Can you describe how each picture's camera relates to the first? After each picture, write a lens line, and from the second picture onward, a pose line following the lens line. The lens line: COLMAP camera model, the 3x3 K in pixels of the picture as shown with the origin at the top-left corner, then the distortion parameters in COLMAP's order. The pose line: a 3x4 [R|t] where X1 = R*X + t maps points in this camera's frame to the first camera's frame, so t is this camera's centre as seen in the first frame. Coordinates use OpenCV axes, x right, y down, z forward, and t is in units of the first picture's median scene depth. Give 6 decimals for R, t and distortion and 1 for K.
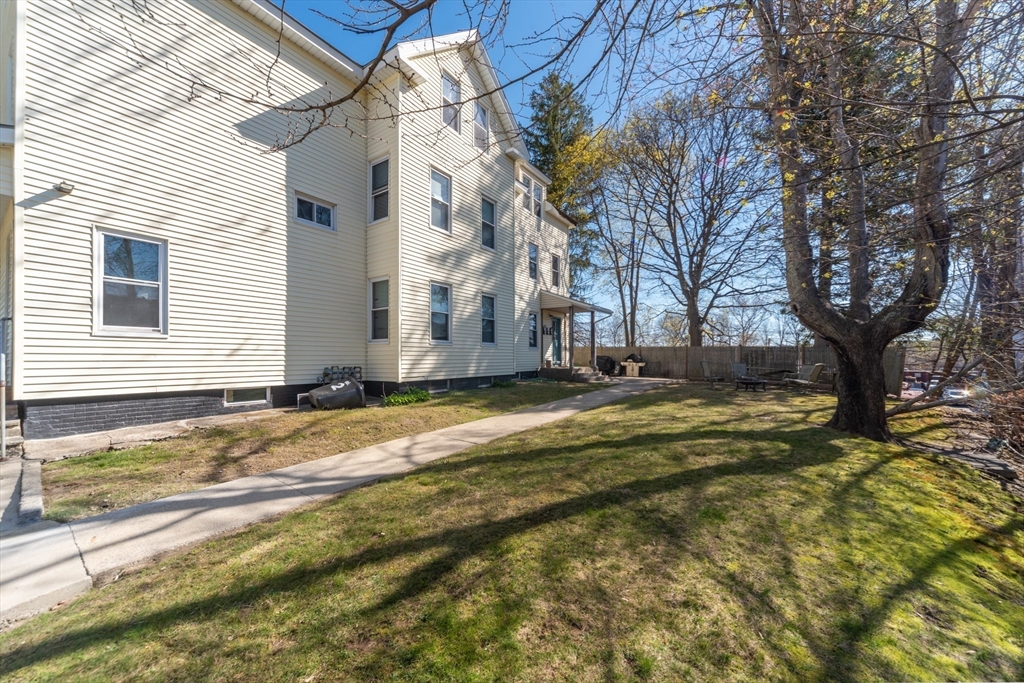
lens RADIAL K [[369.5, 0, 509.6], [0, 369.5, 349.8], [0, 0, 1]] dist [-0.000025, -0.000094]
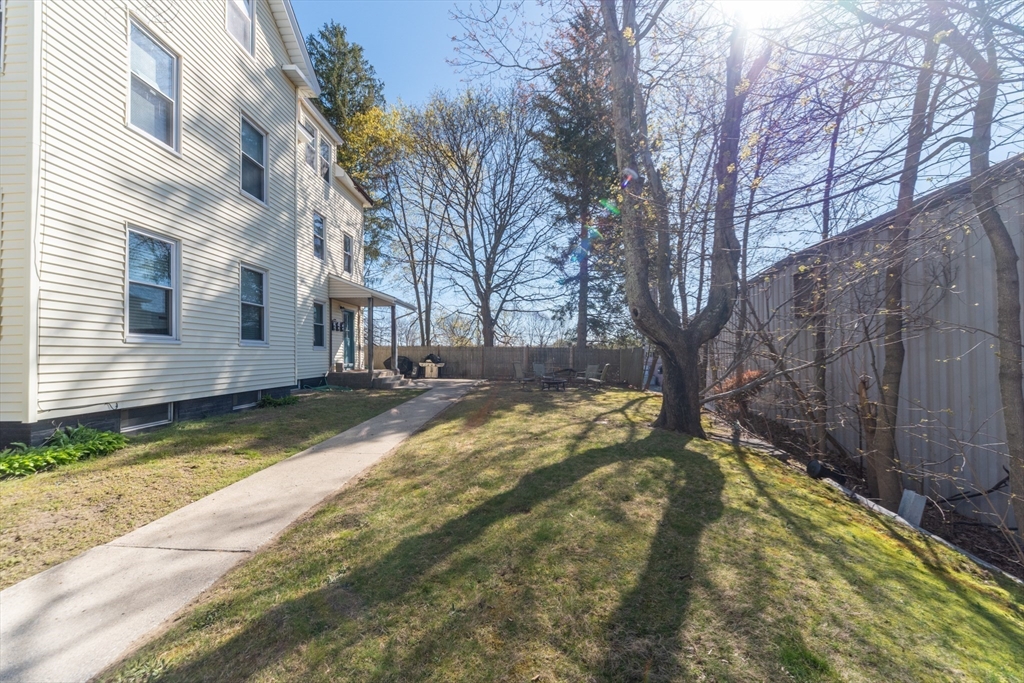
lens RADIAL K [[369.5, 0, 513.7], [0, 369.5, 349.1], [0, 0, 1]] dist [-0.000025, -0.000094]
pose [[0.834880, 0.005104, 0.550408, -0.036070], [-0.006103, 0.999981, -0.000015, -0.006935], [-0.550398, -0.003346, 0.834896, 0.218760]]
